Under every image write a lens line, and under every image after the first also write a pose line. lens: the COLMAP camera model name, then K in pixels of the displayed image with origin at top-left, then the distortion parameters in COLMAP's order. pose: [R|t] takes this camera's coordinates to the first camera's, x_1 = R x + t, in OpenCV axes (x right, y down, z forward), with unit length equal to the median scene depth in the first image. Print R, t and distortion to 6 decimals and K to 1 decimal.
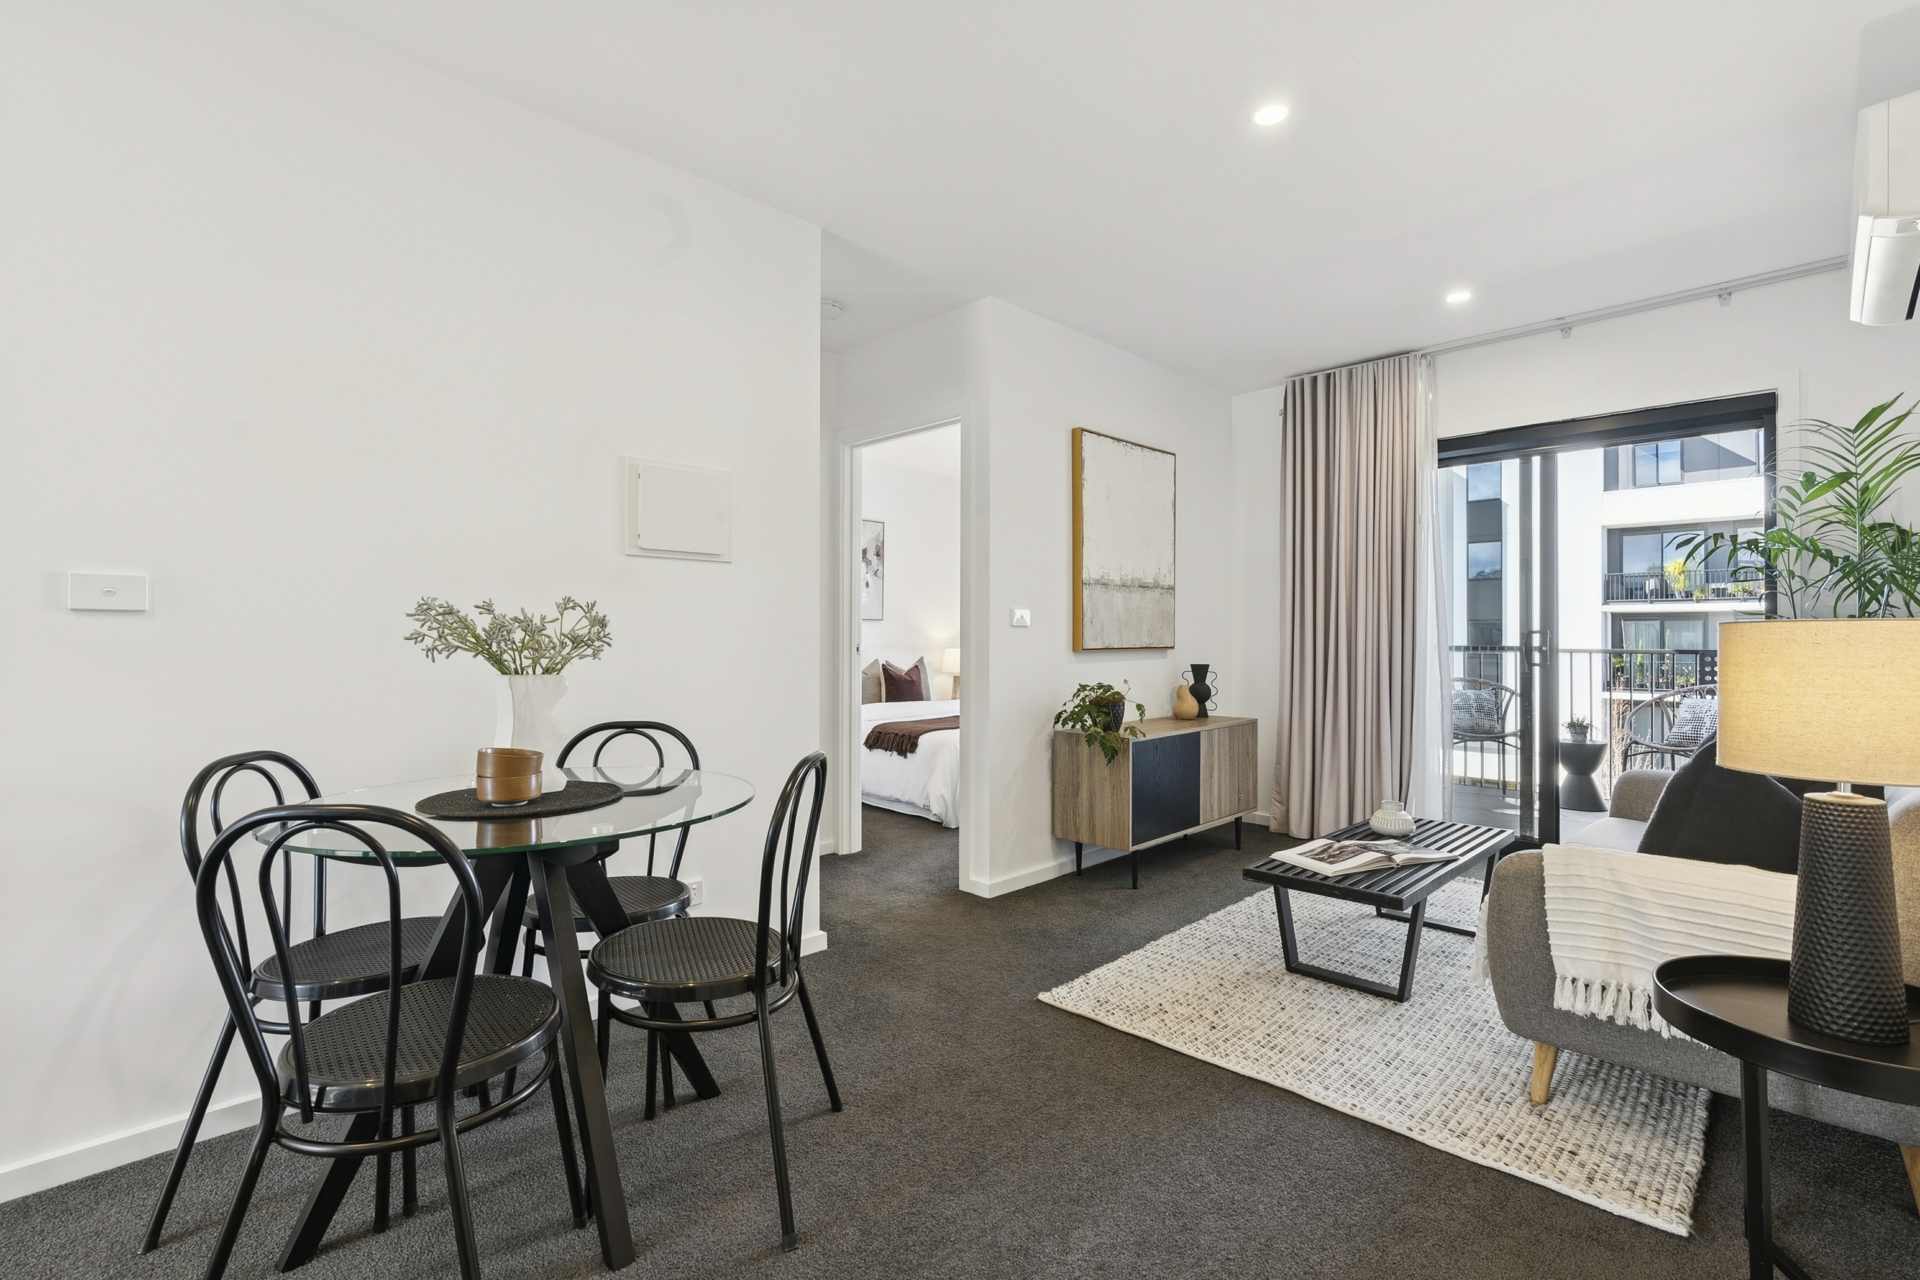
lens RADIAL K [[879.7, 0, 942.5], [0, 879.7, 623.1], [0, 0, 1]] dist [-0.004842, 0.001522]
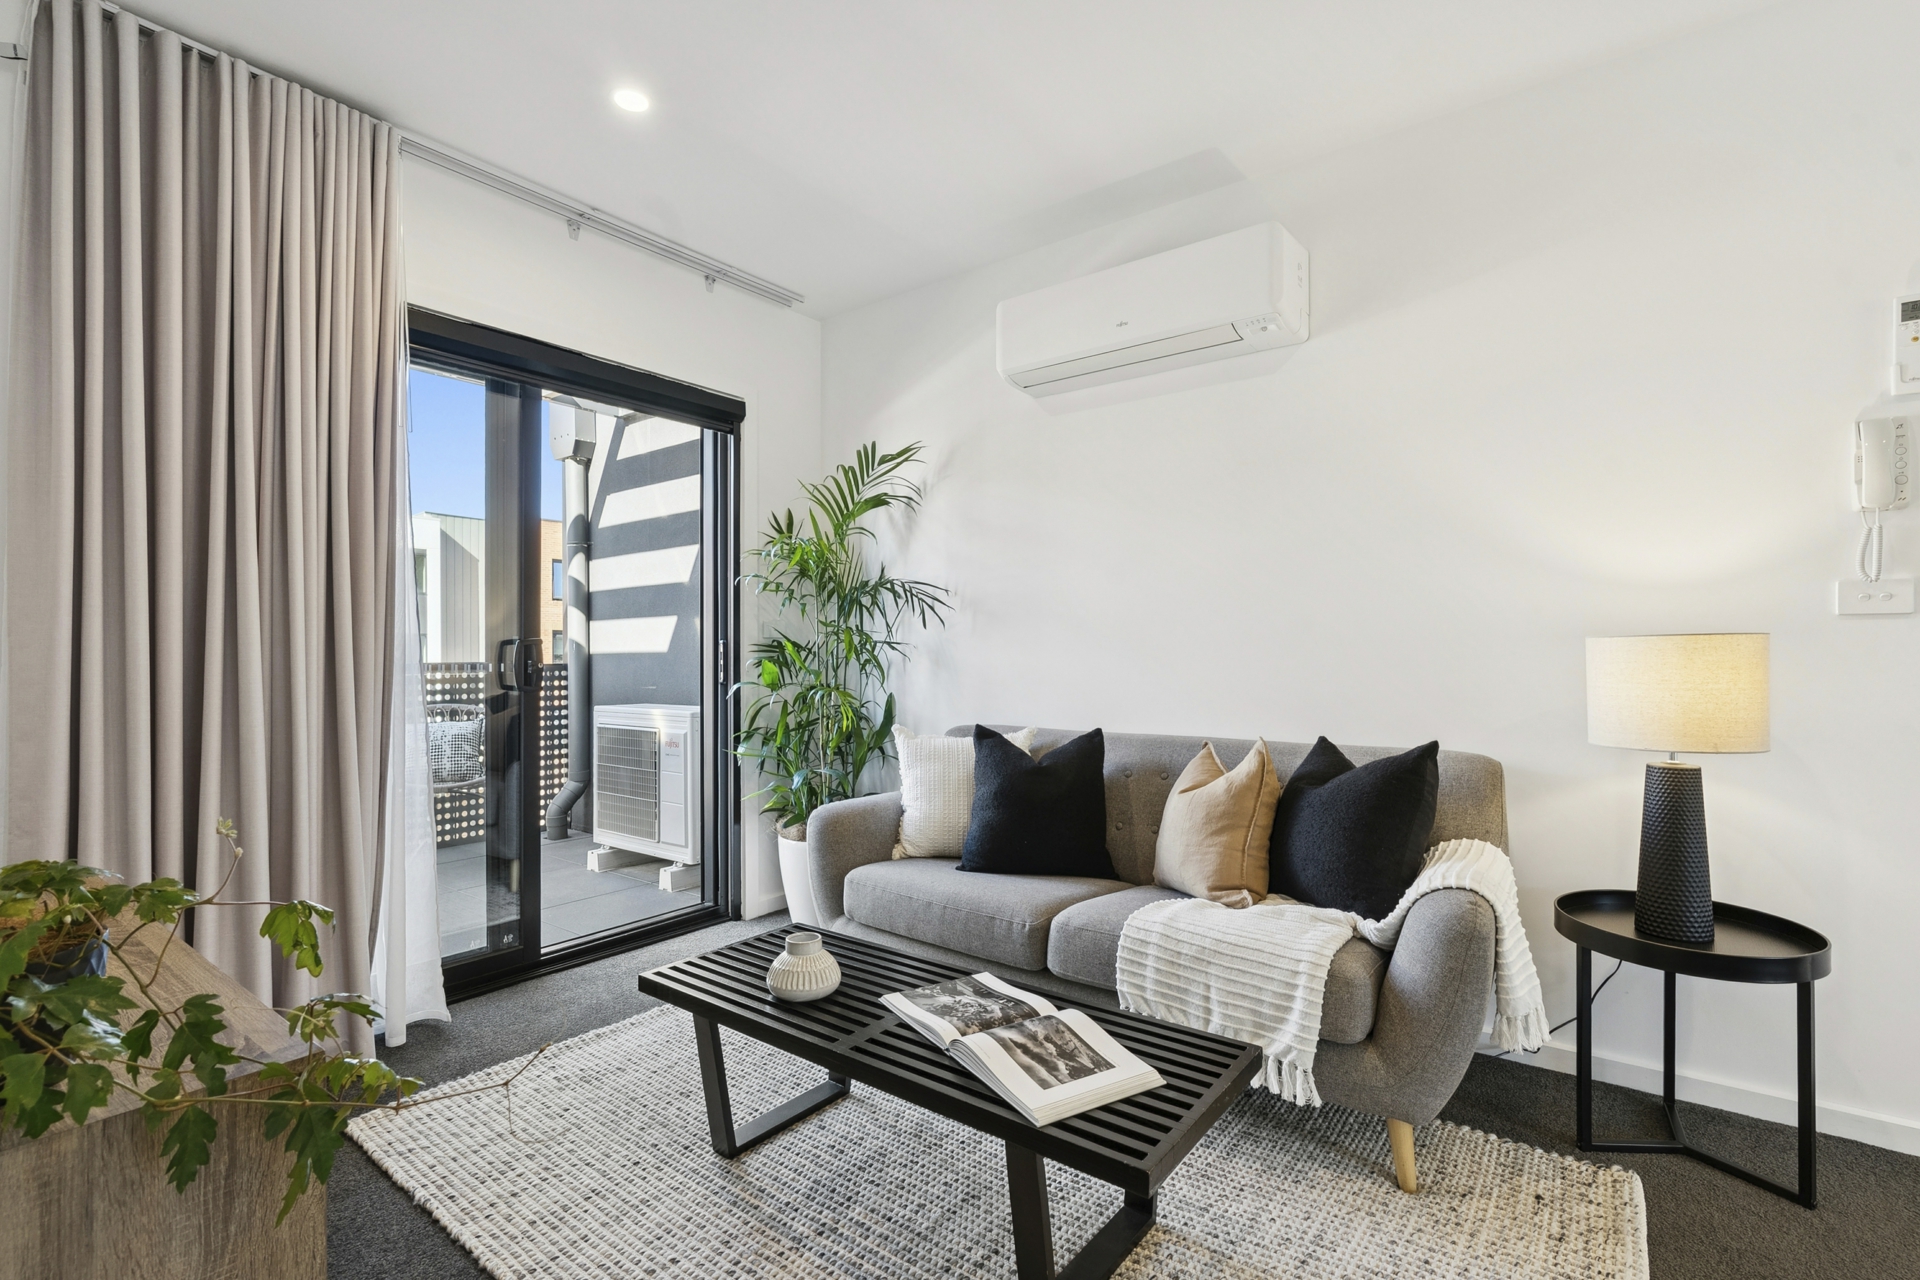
lens RADIAL K [[879.7, 0, 954.2], [0, 879.7, 645.8], [0, 0, 1]] dist [-0.004842, 0.001522]
pose [[-0.148707, 0.007185, 0.988855, -0.054565], [-0.004444, 0.999959, -0.007934, 0.017282], [-0.988871, -0.005574, -0.148669, 0.864906]]
